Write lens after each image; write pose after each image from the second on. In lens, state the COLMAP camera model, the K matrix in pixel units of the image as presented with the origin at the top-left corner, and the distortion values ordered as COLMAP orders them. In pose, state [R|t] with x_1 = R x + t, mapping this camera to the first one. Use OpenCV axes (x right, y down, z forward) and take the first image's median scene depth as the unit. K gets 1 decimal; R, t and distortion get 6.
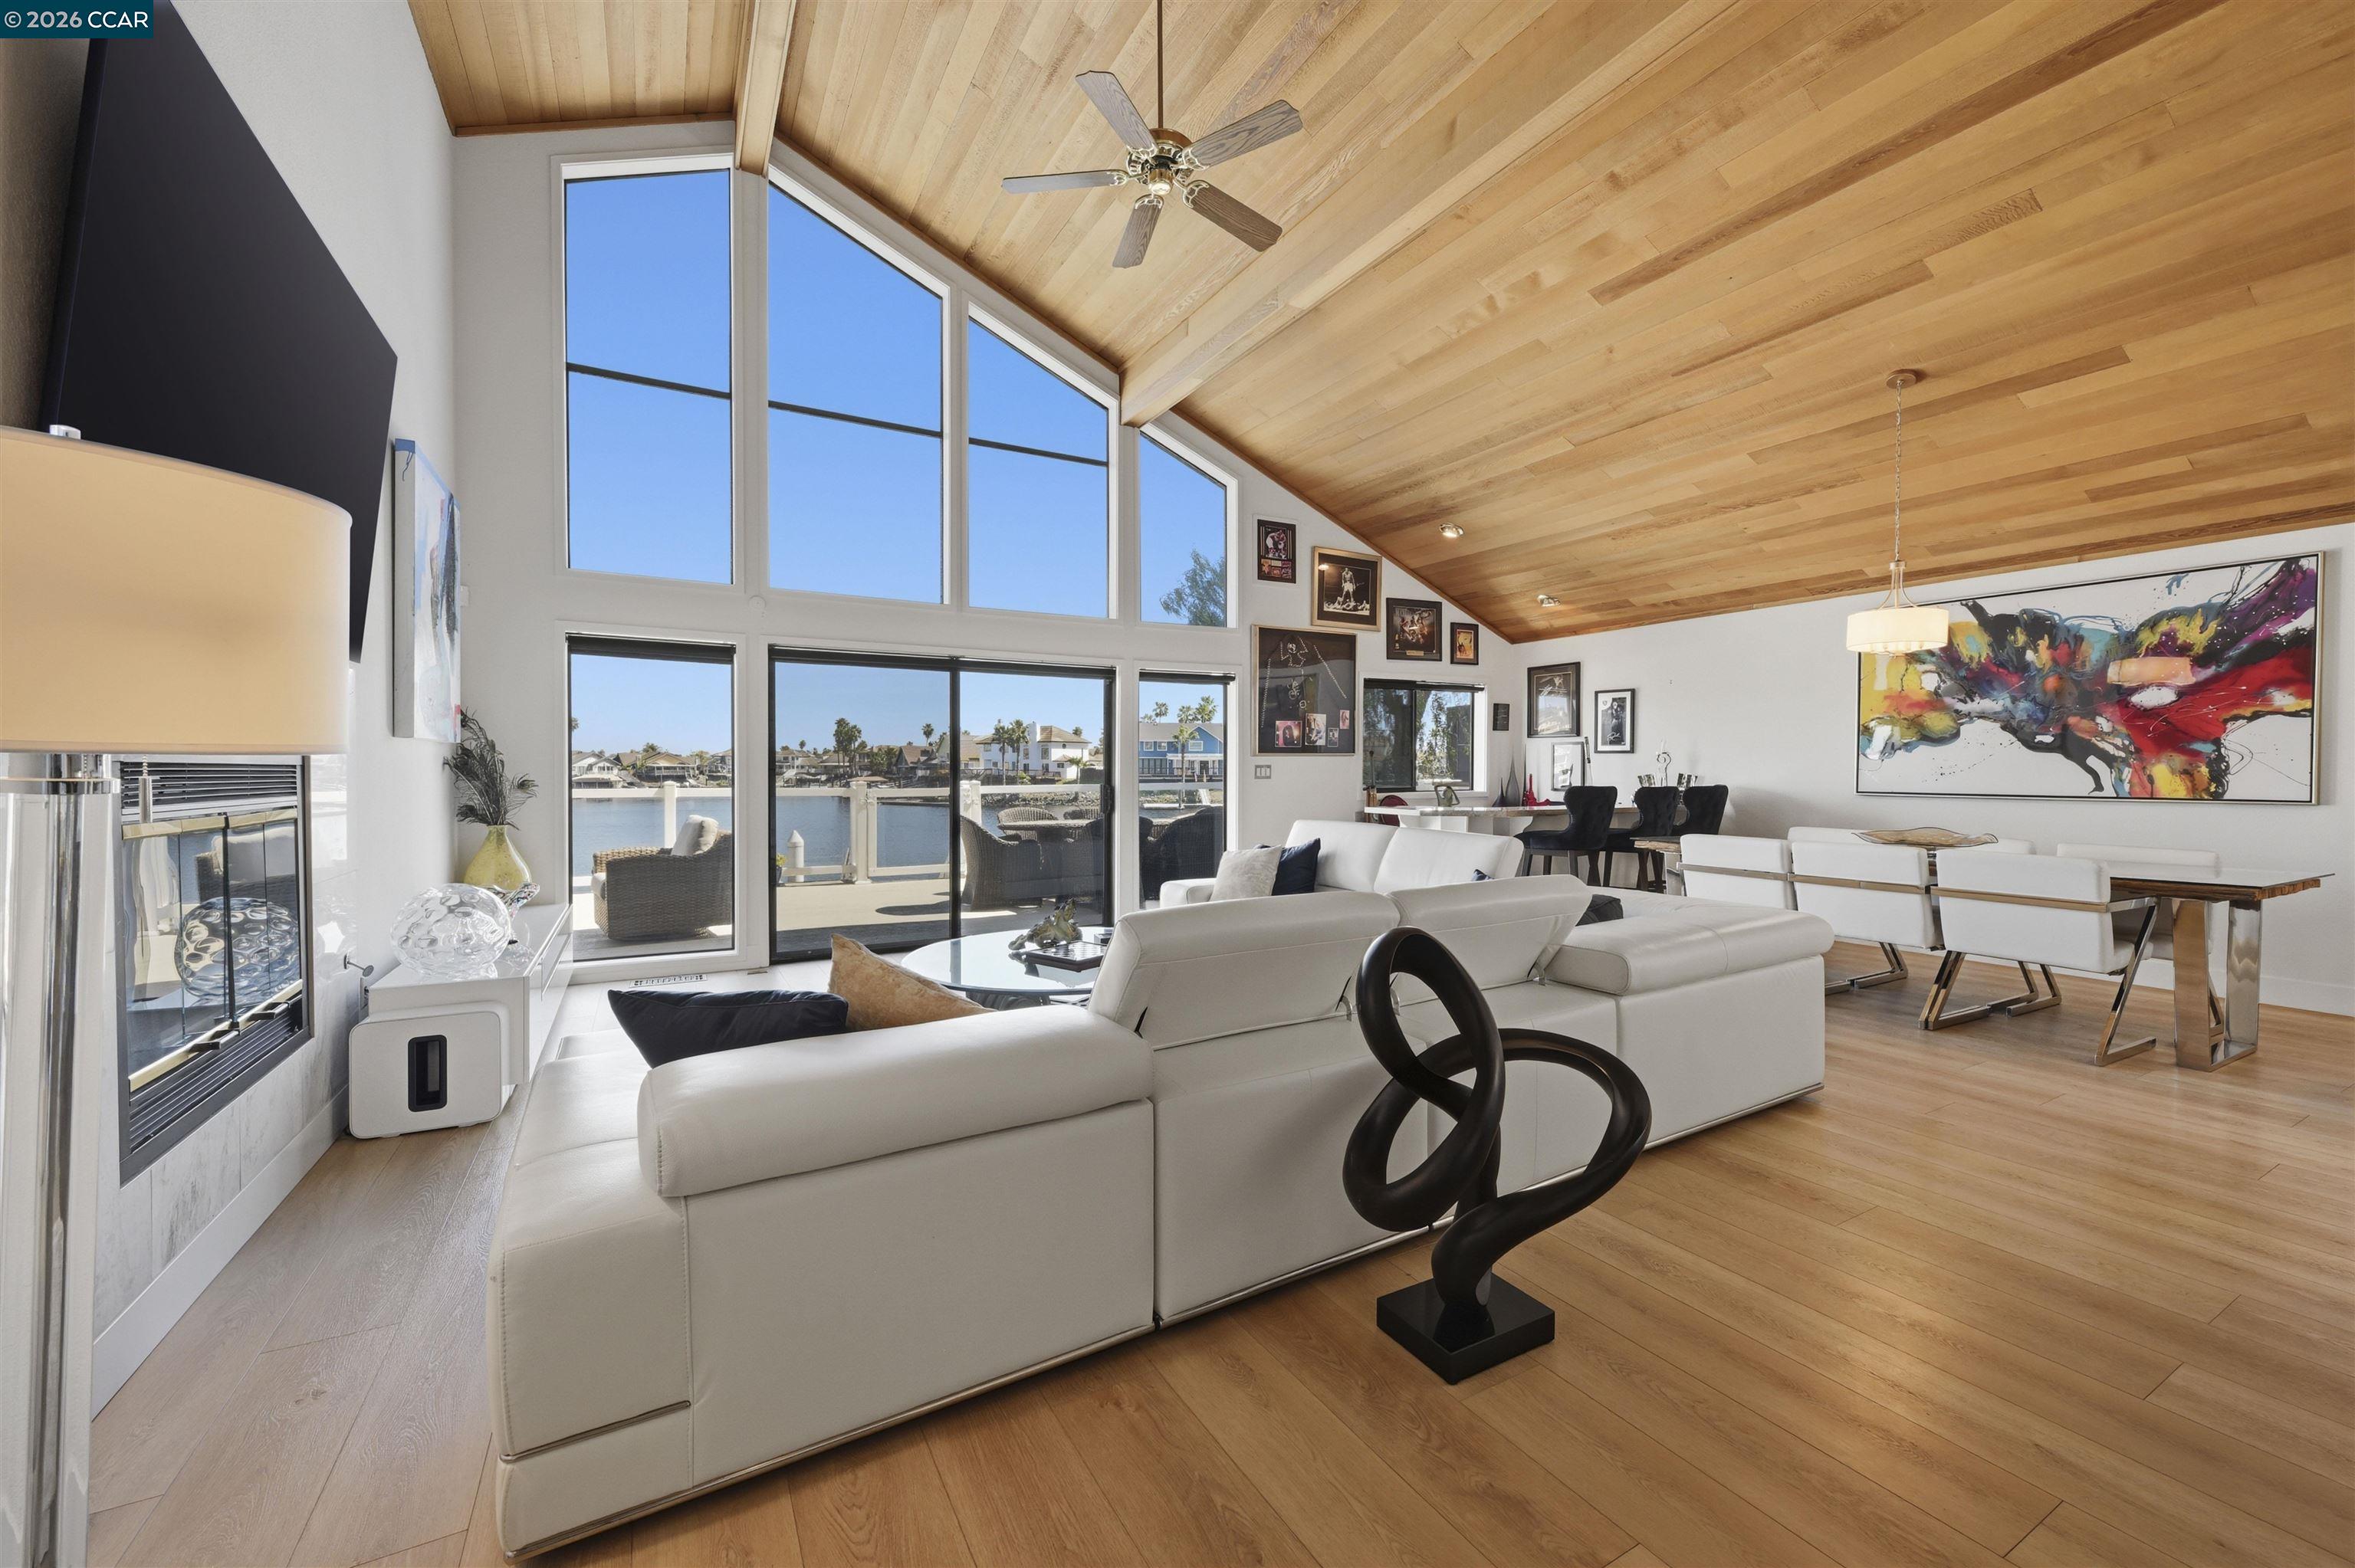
lens RADIAL K [[928.4, 0, 1182.4], [0, 928.4, 776.6], [0, 0, 1]] dist [-0.001642, 0.000376]
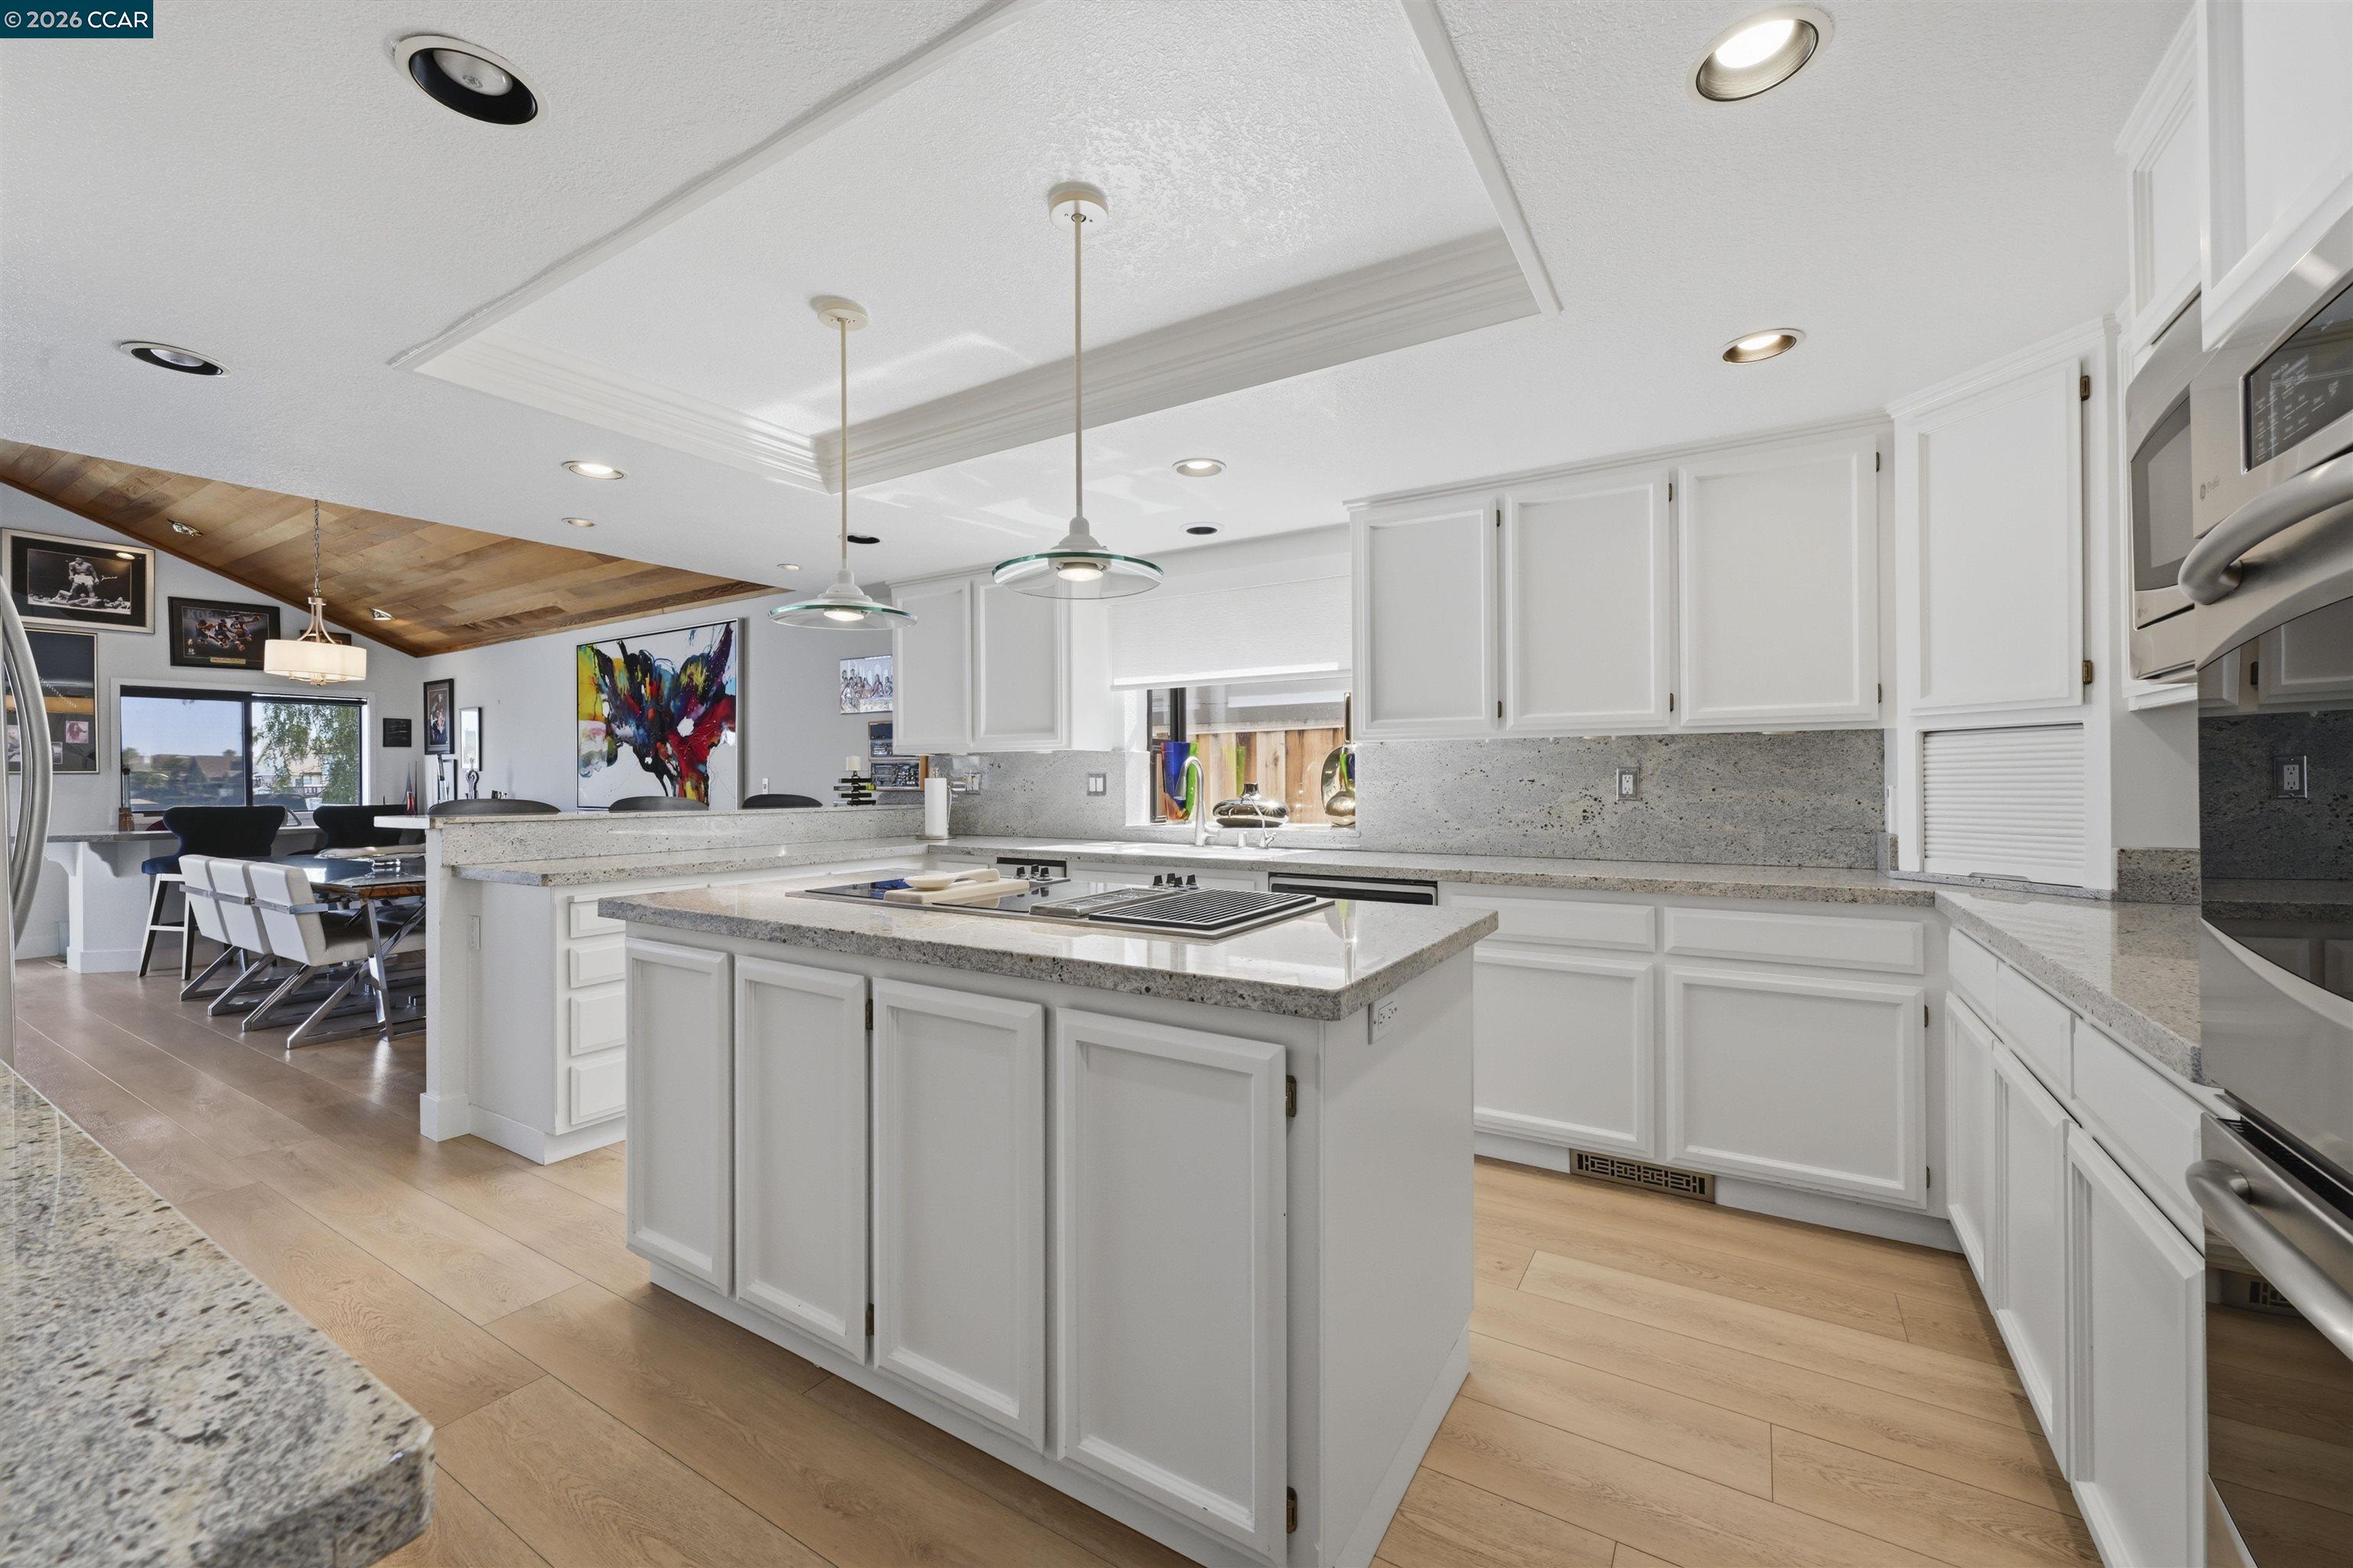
lens RADIAL K [[941.5, 0, 1173.6], [0, 941.5, 778.8], [0, 0, 1]] dist [0.008109, 0.000074]
pose [[0.880431, -0.005441, 0.474142, 0.690476], [0.011093, 0.999897, -0.009124, 0.001077], [-0.474044, 0.013292, 0.880401, -0.278435]]
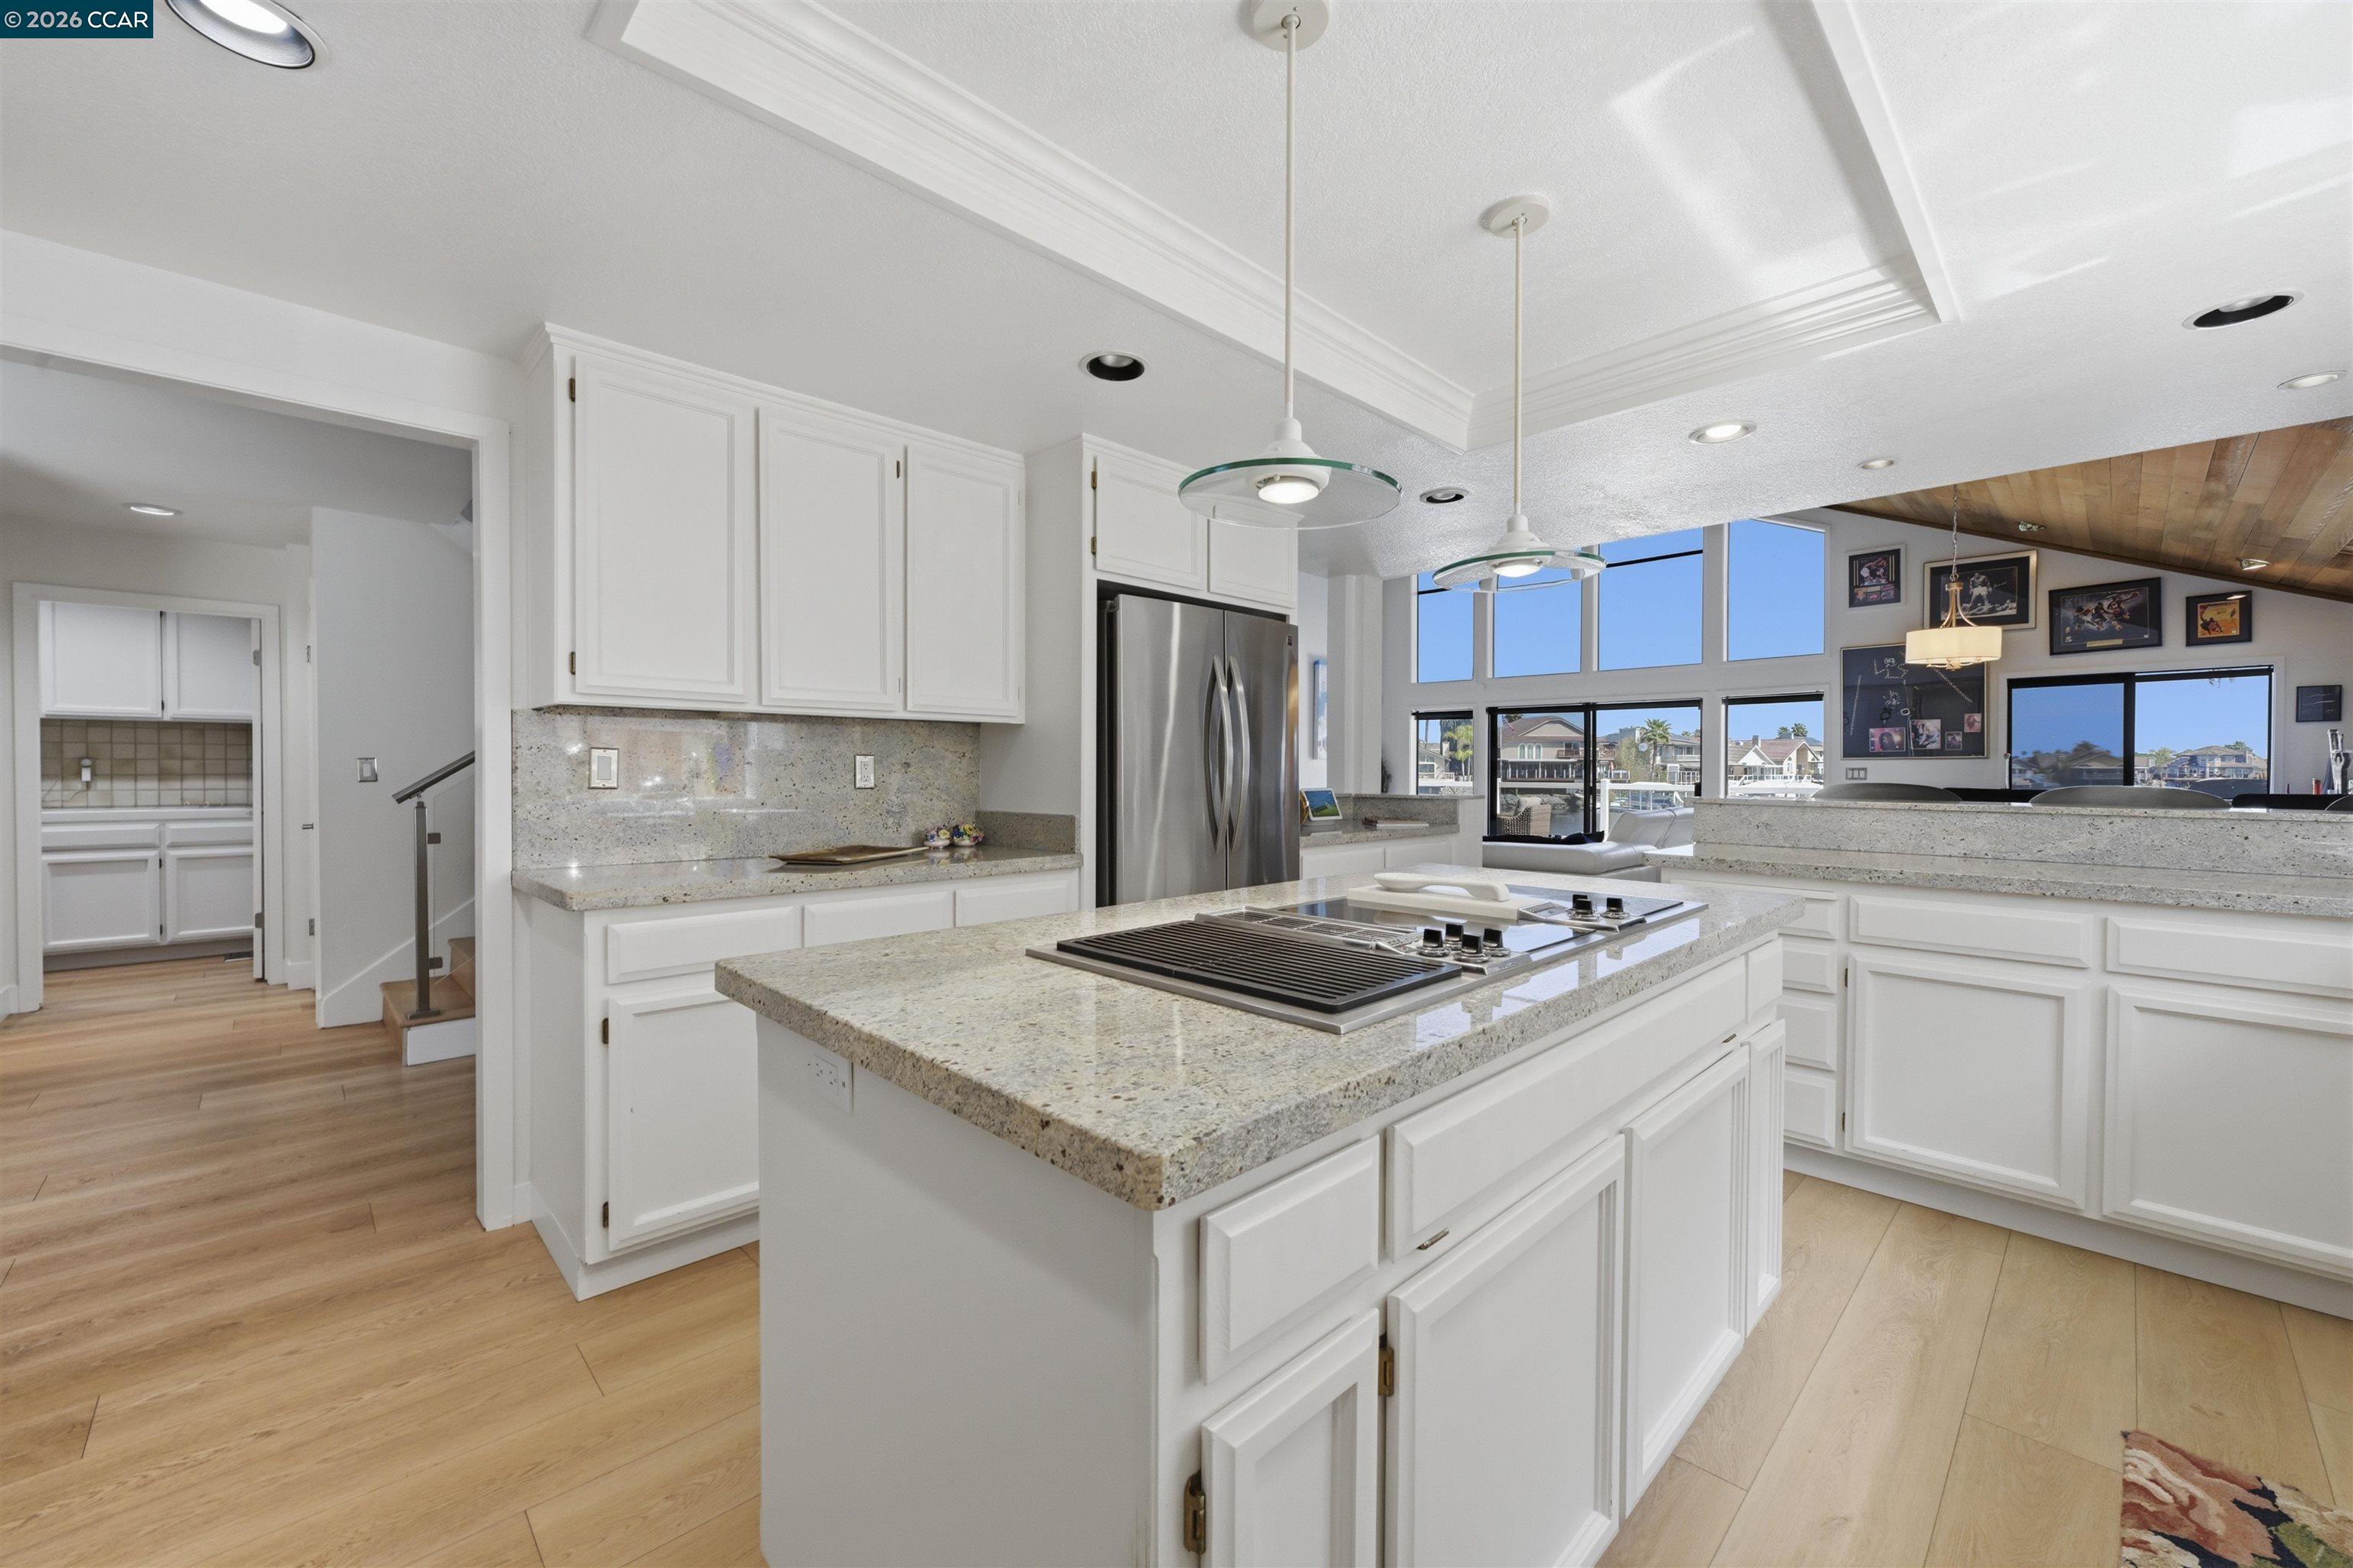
lens RADIAL K [[930.0, 0, 1174.9], [0, 930.0, 784.6], [0, 0, 1]] dist [-0.002456, -0.000312]
pose [[0.254799, 0.016264, -0.966857, 0.986855], [-0.010649, 0.999845, 0.014012, 0.000874], [0.966935, 0.006726, 0.254933, -0.105594]]
